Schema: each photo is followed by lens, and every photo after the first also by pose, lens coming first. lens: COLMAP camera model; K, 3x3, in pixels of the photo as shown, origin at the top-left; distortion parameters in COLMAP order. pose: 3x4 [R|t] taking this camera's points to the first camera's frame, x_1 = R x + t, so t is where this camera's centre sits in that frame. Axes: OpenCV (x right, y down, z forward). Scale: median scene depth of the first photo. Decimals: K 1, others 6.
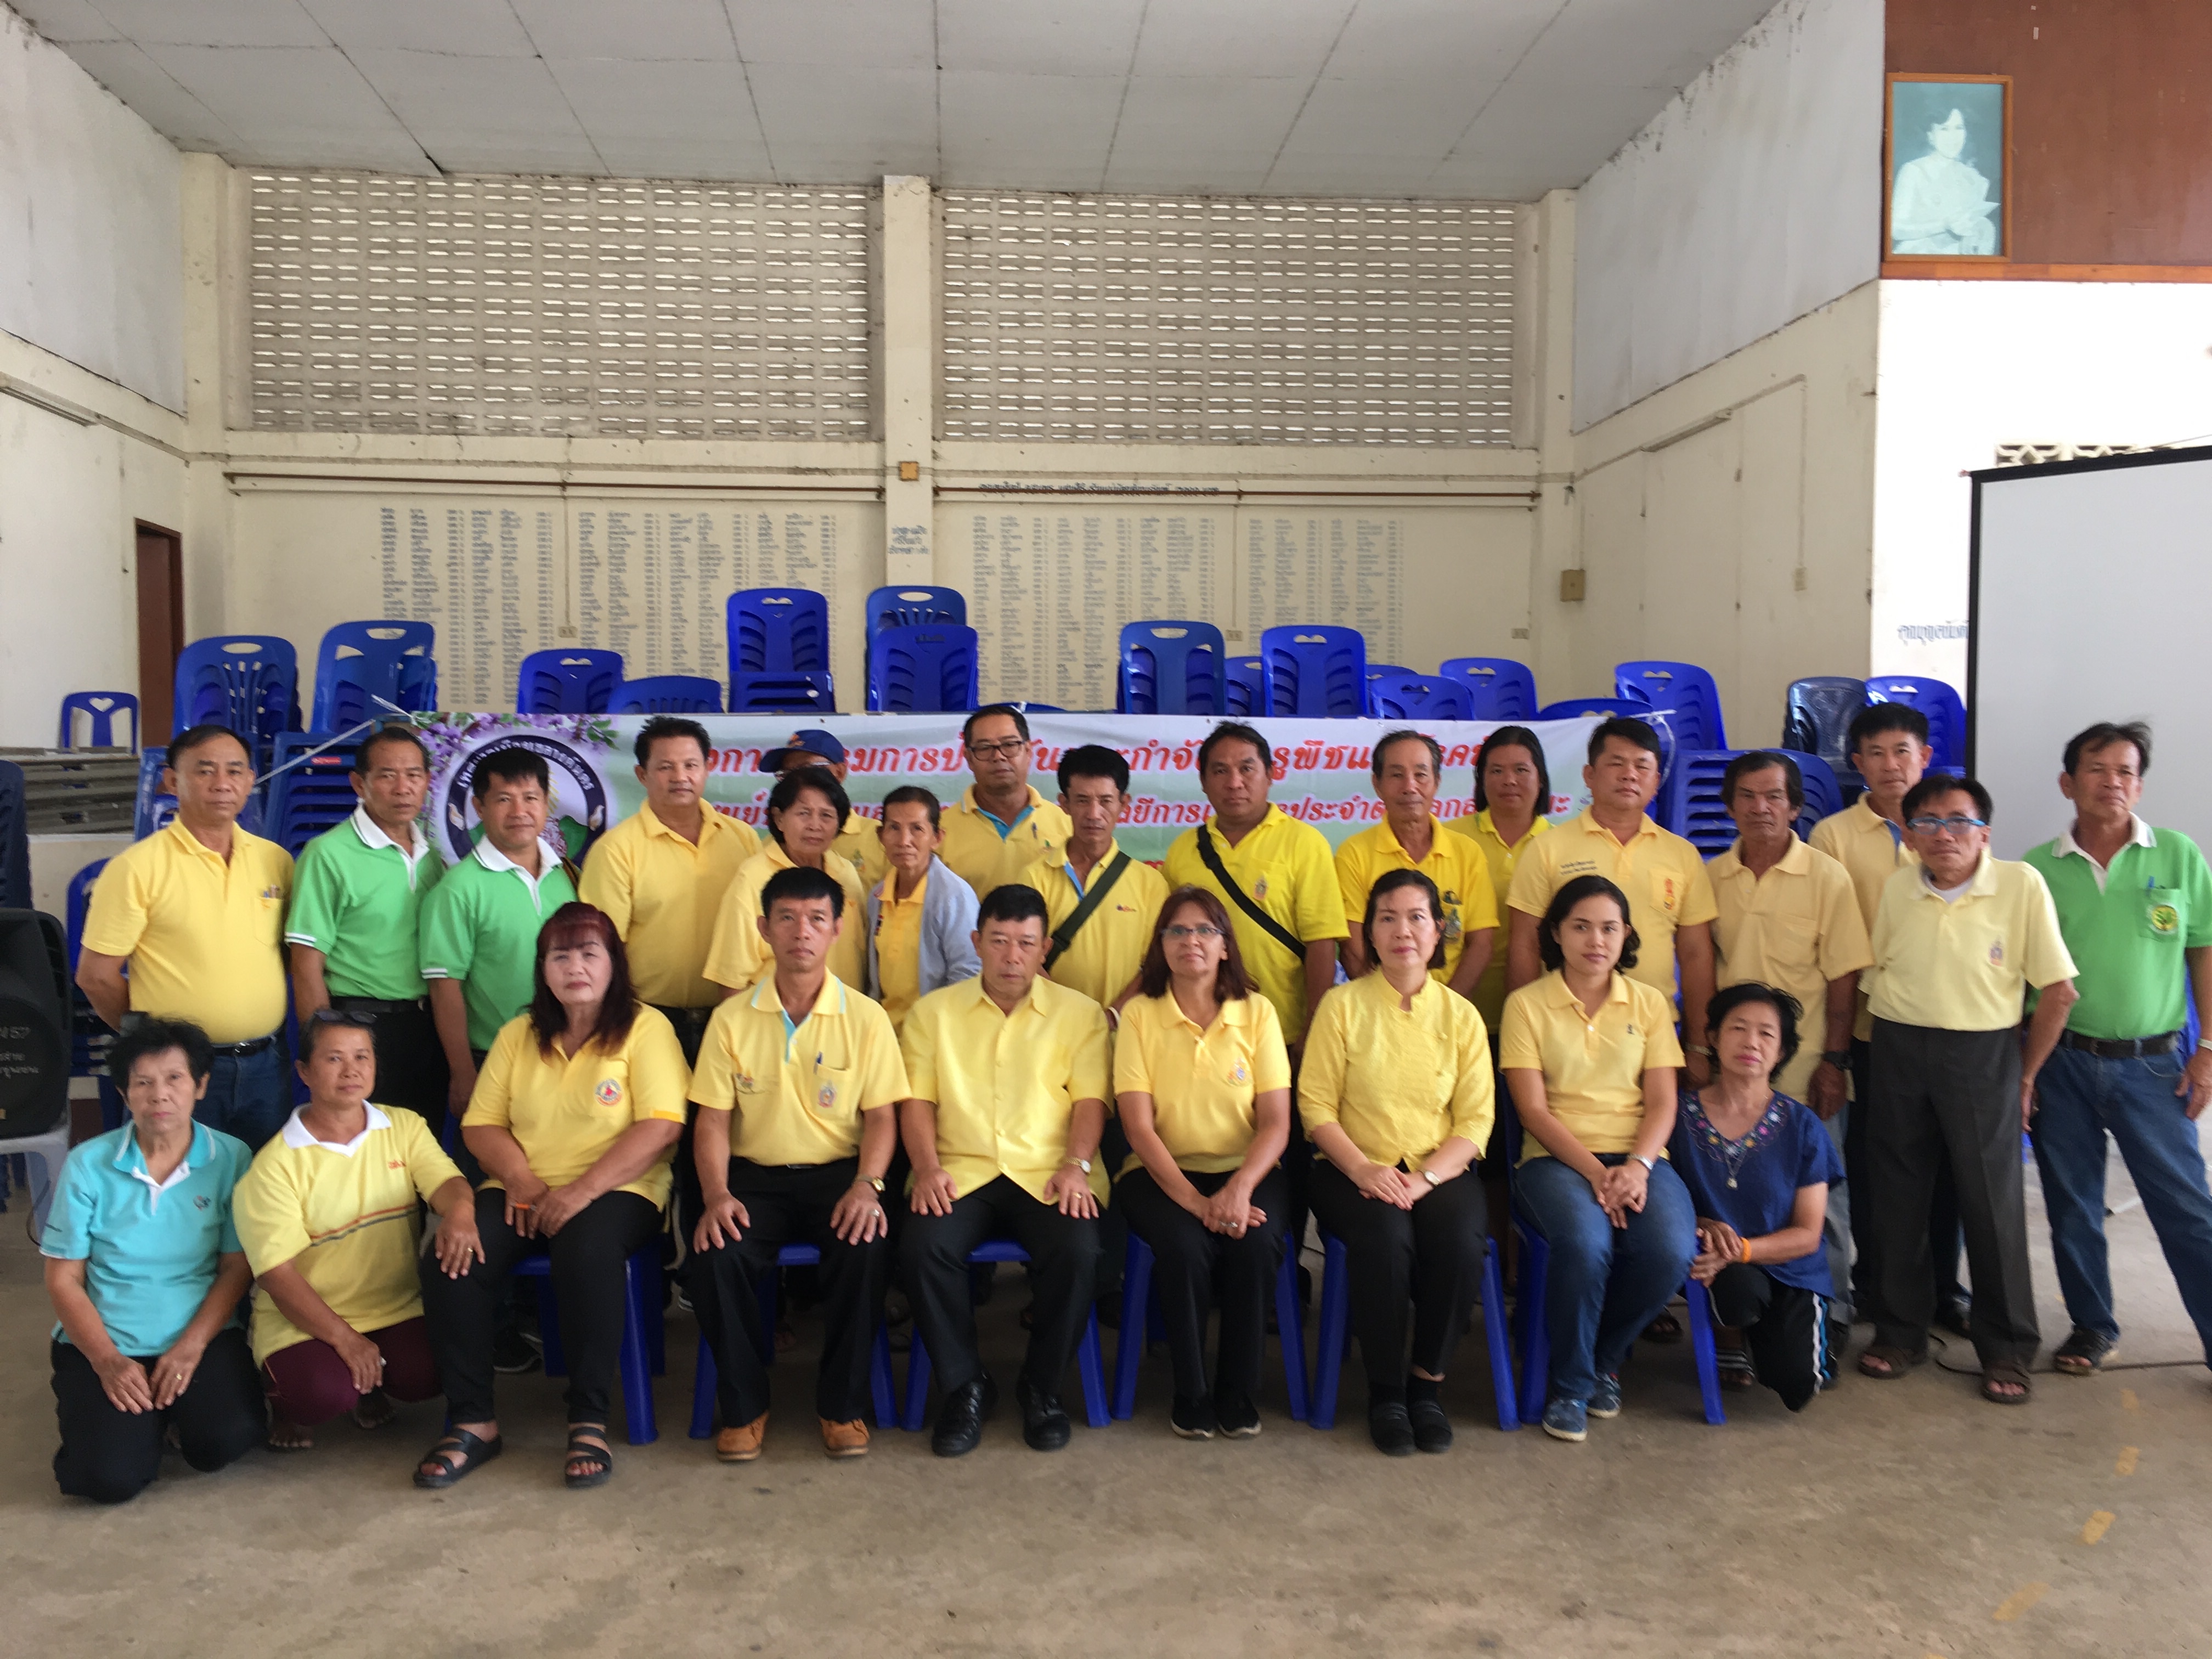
lens RADIAL K [[1870.4, 0, 1110.5], [0, 1870.4, 811.8], [0, 0, 1]] dist [0.076976, -0.111782]
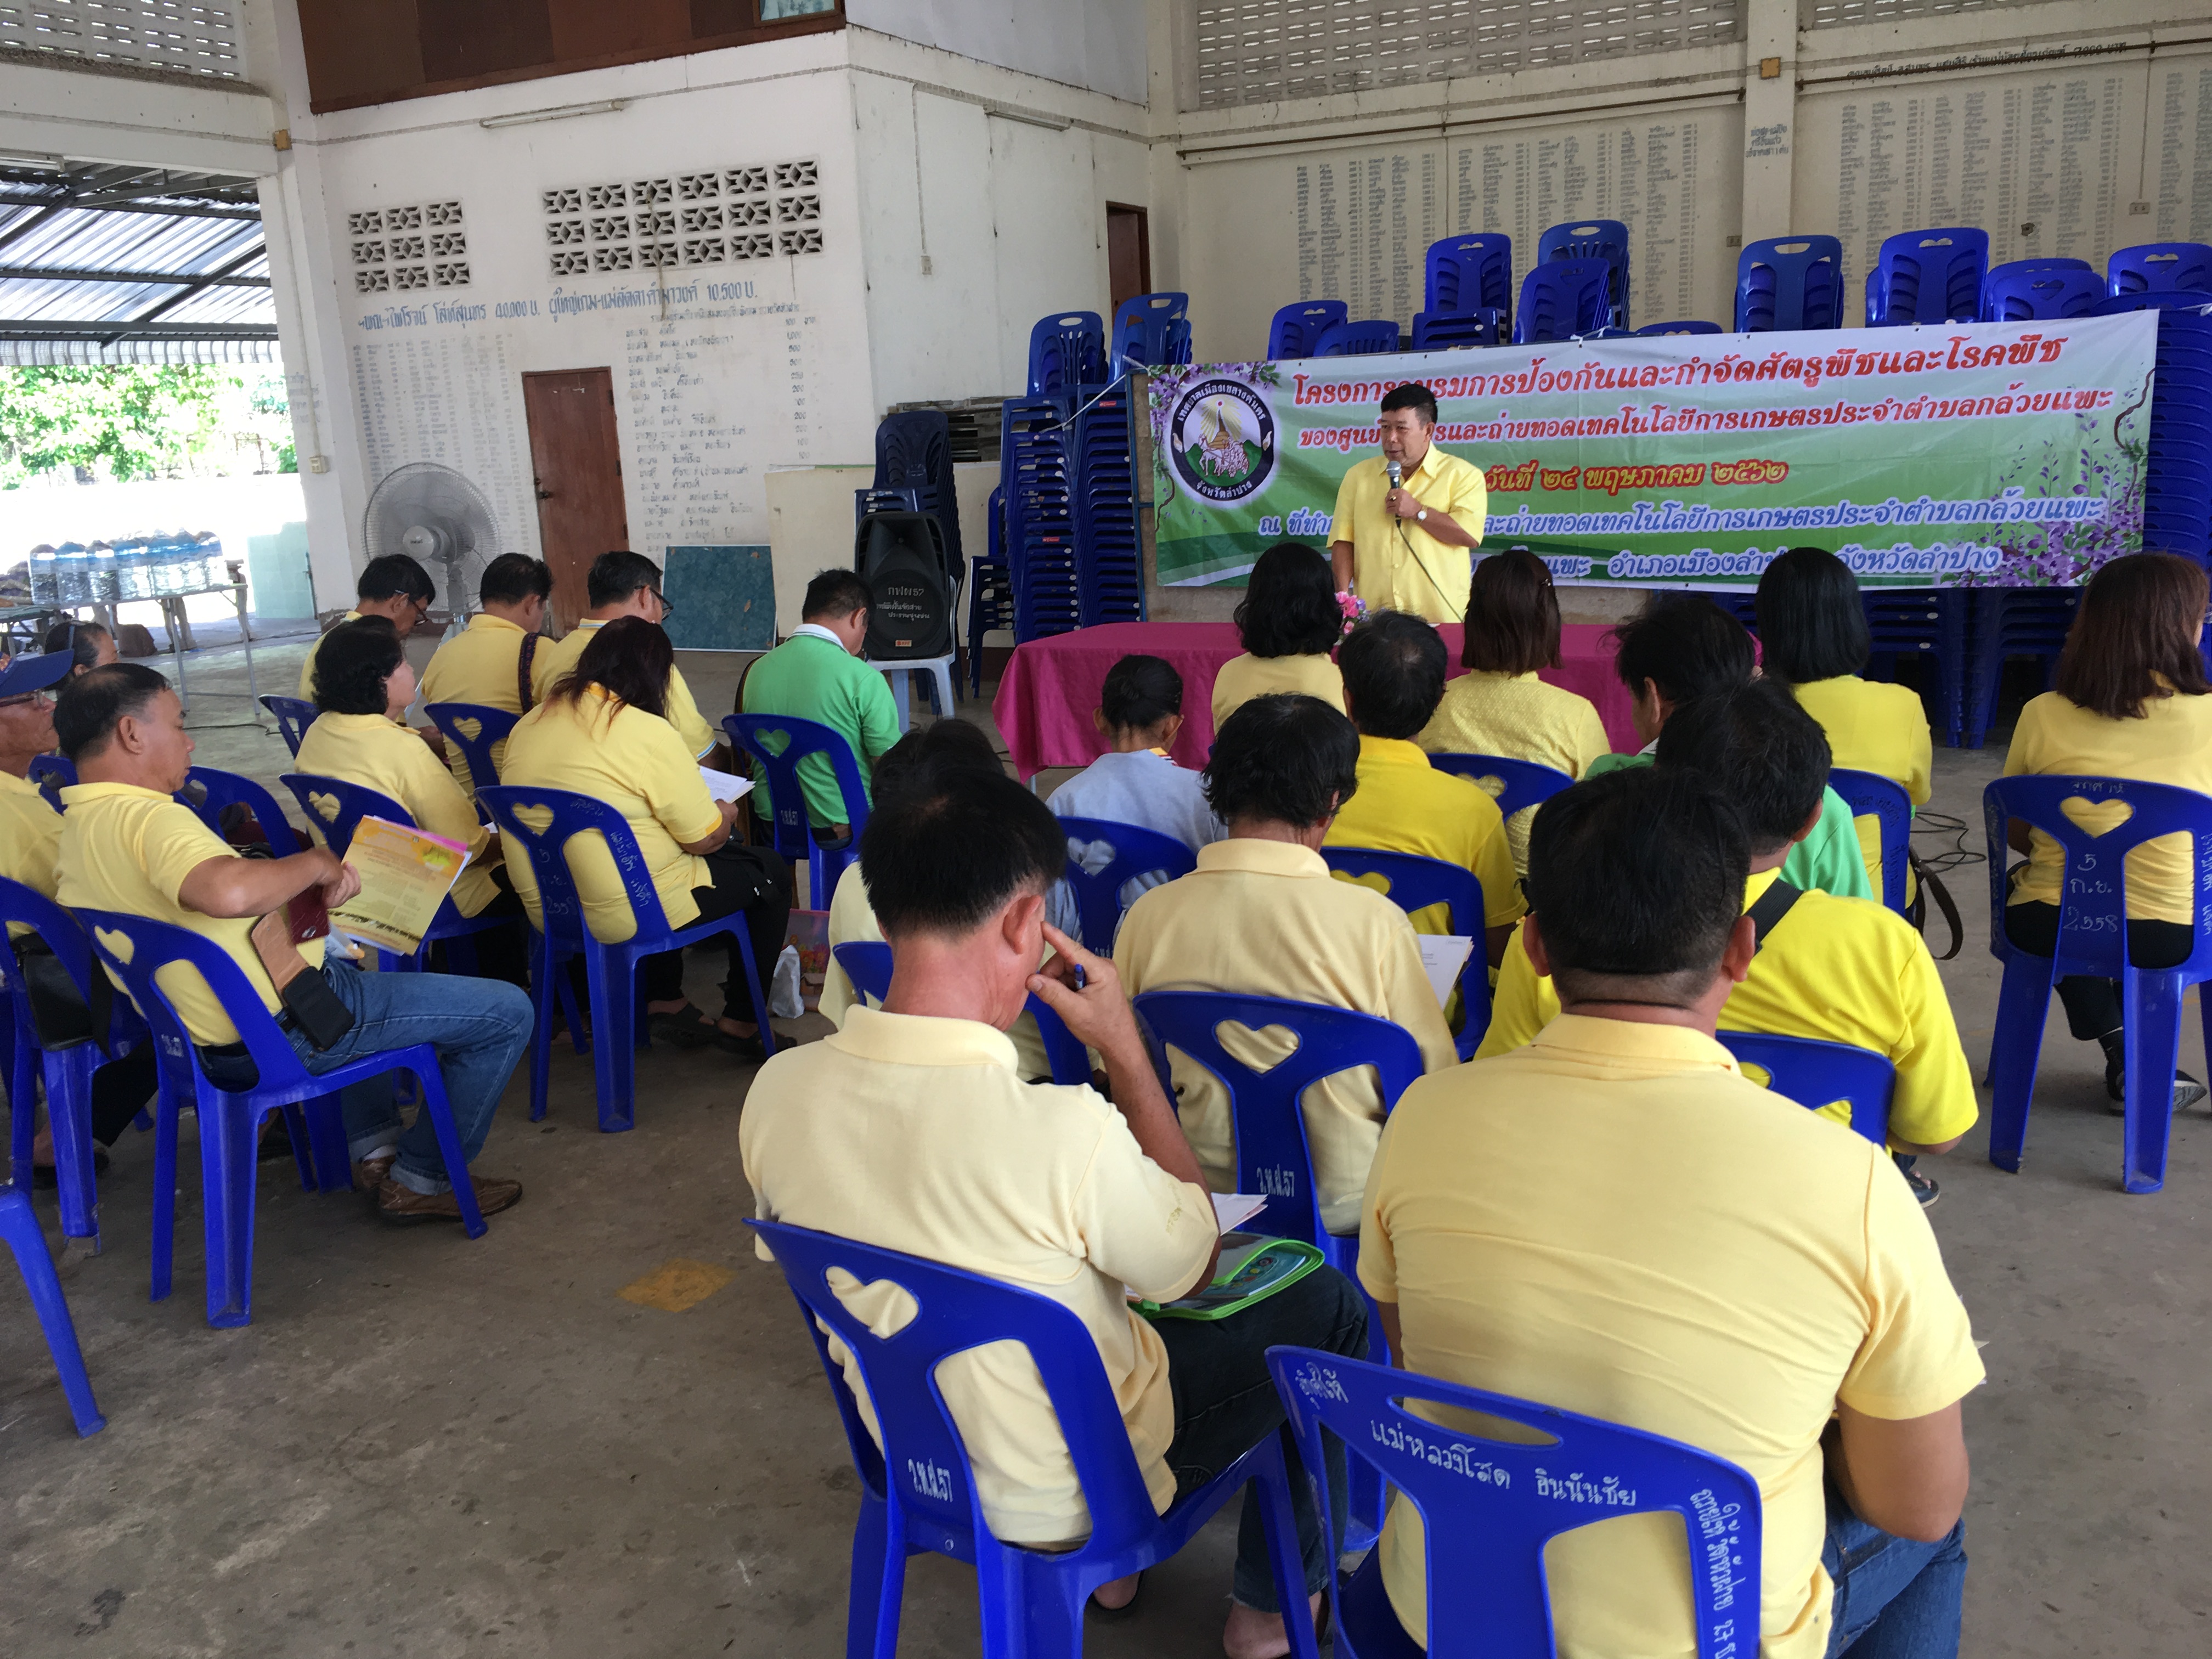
lens RADIAL K [[1870.4, 0, 1103.4], [0, 1870.4, 813.3], [0, 0, 1]] dist [0.076976, -0.111782]
pose [[0.845302, 0.077536, -0.528633, 0.172134], [0.031549, 0.980444, 0.194253, -0.000063], [0.533357, -0.180880, 0.826325, -0.102720]]
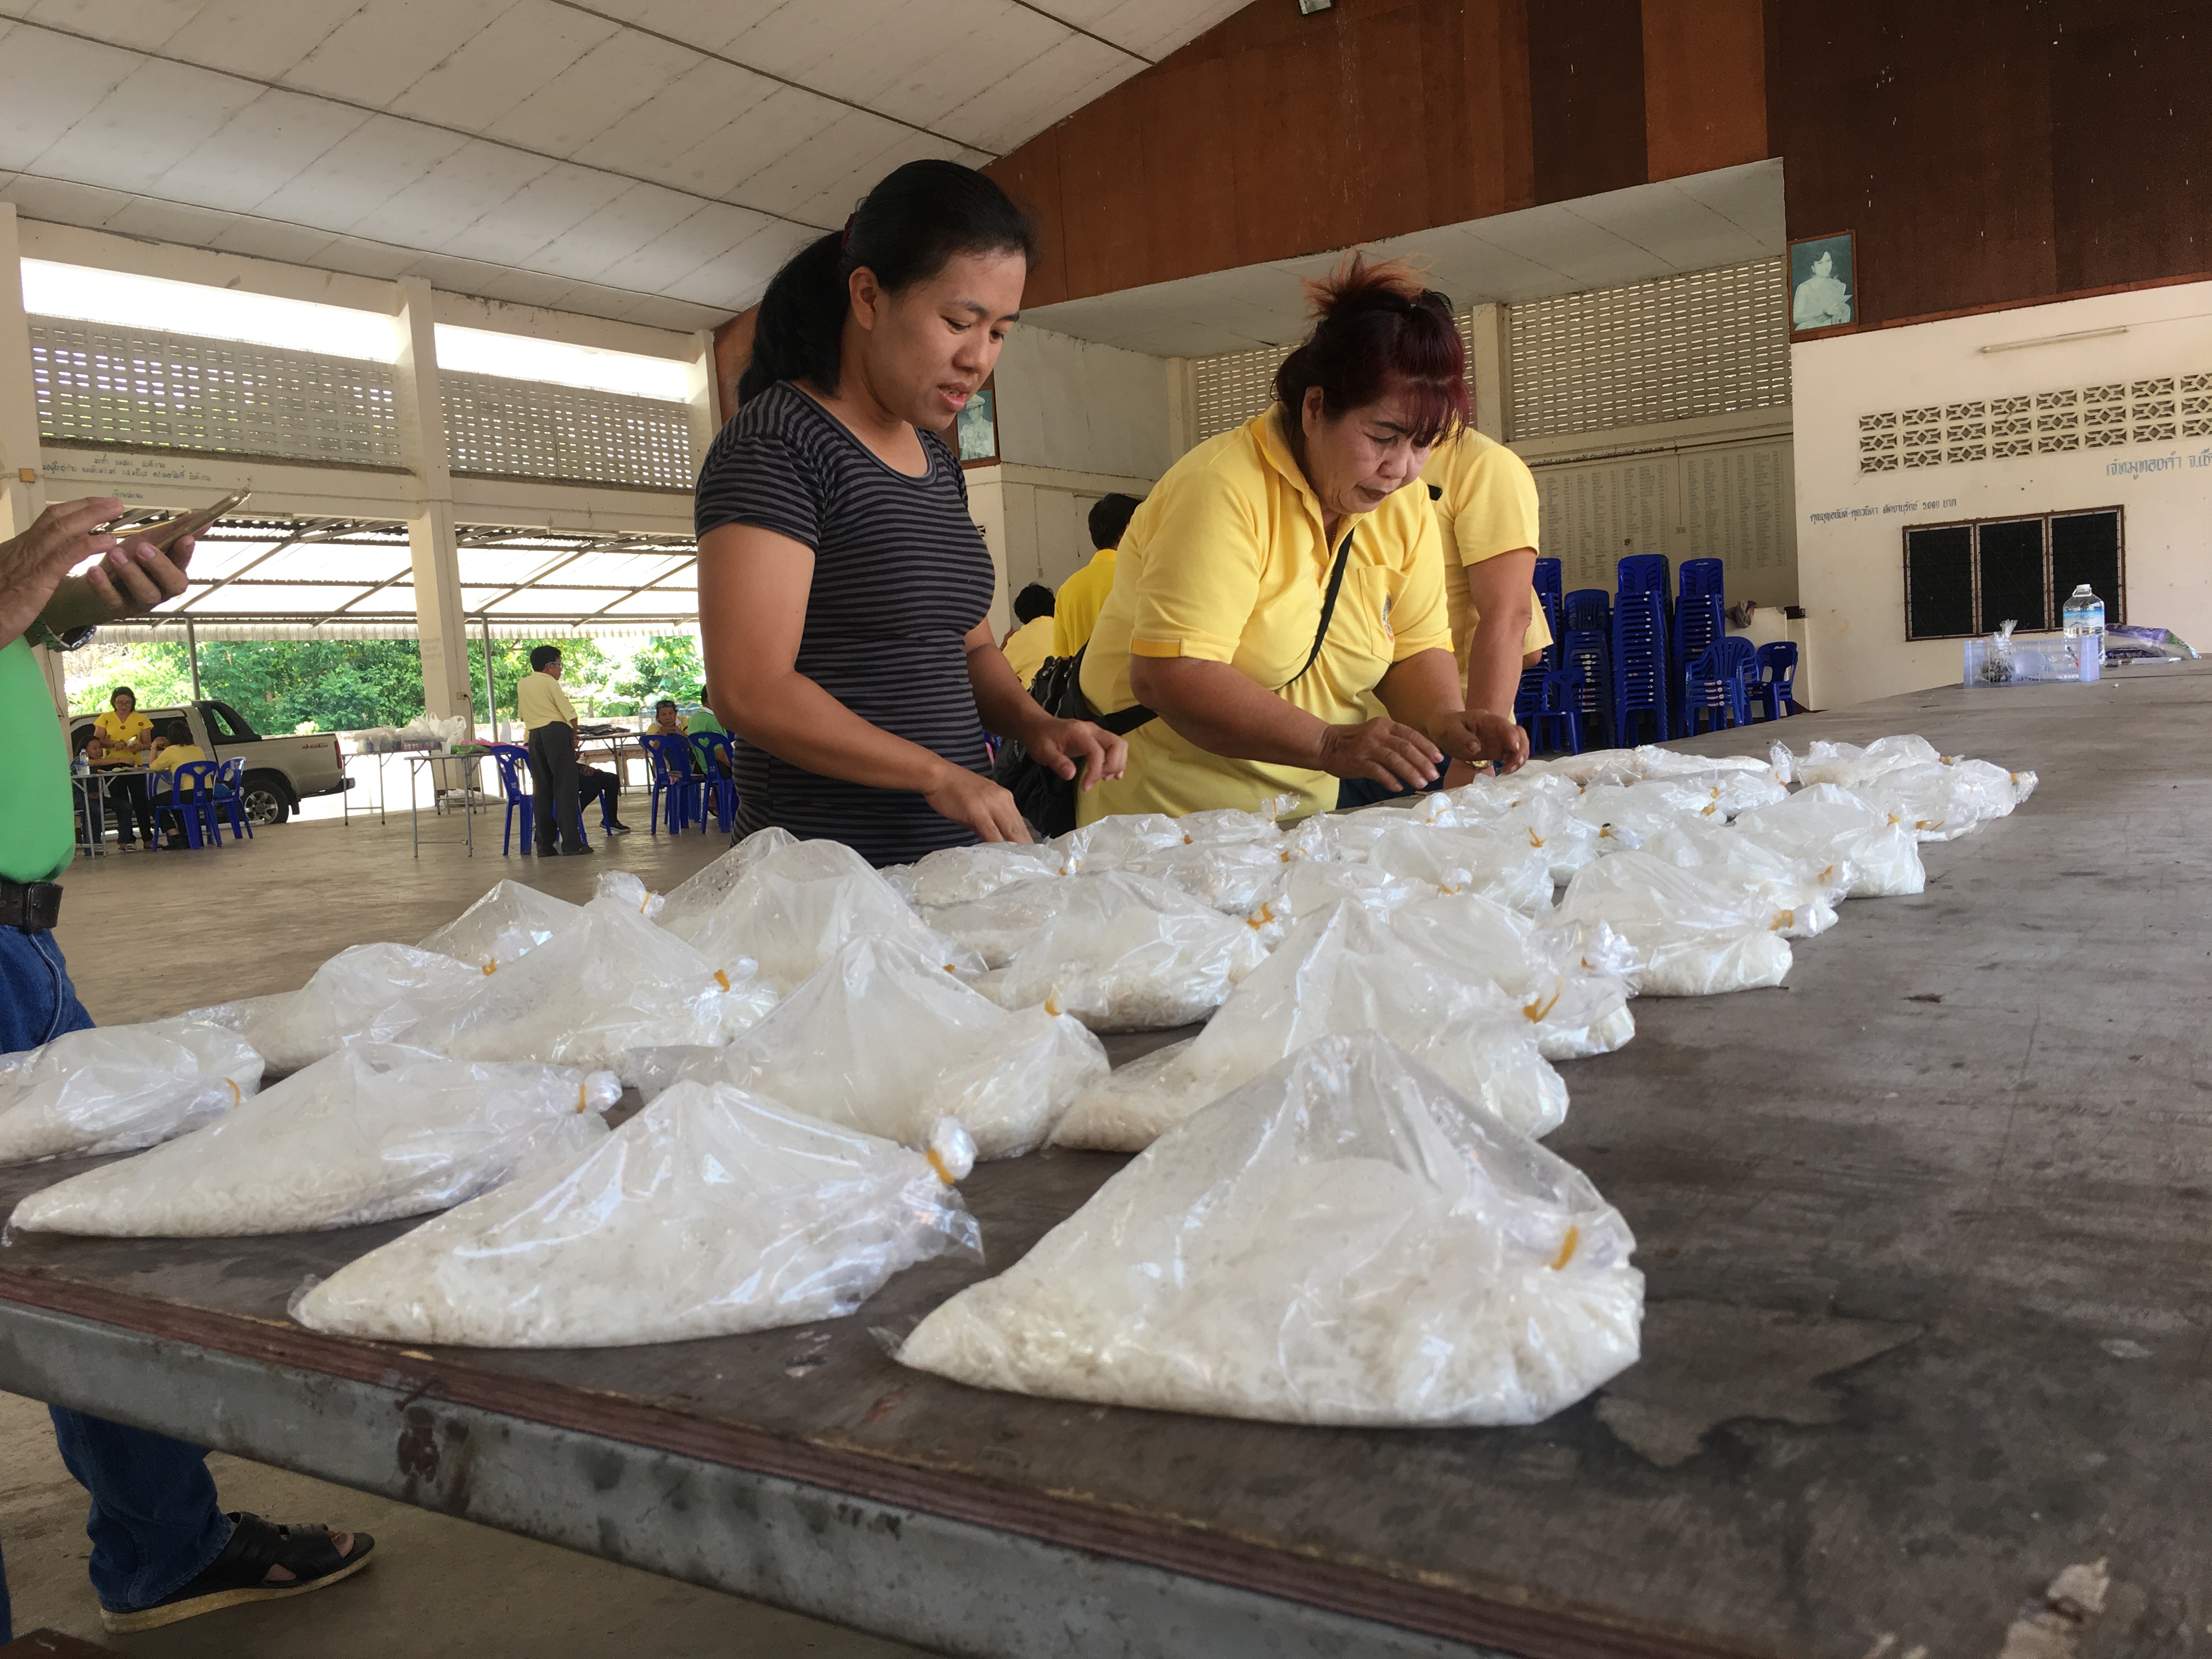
lens RADIAL K [[1870.4, 0, 1093.1], [0, 1870.4, 808.4], [0, 0, 1]] dist [0.076976, -0.111782]
pose [[0.790926, -0.008578, -0.611852, 0.799128], [0.044933, 0.998017, 0.044091, 0.069560], [0.610260, -0.062365, 0.789743, -0.823120]]
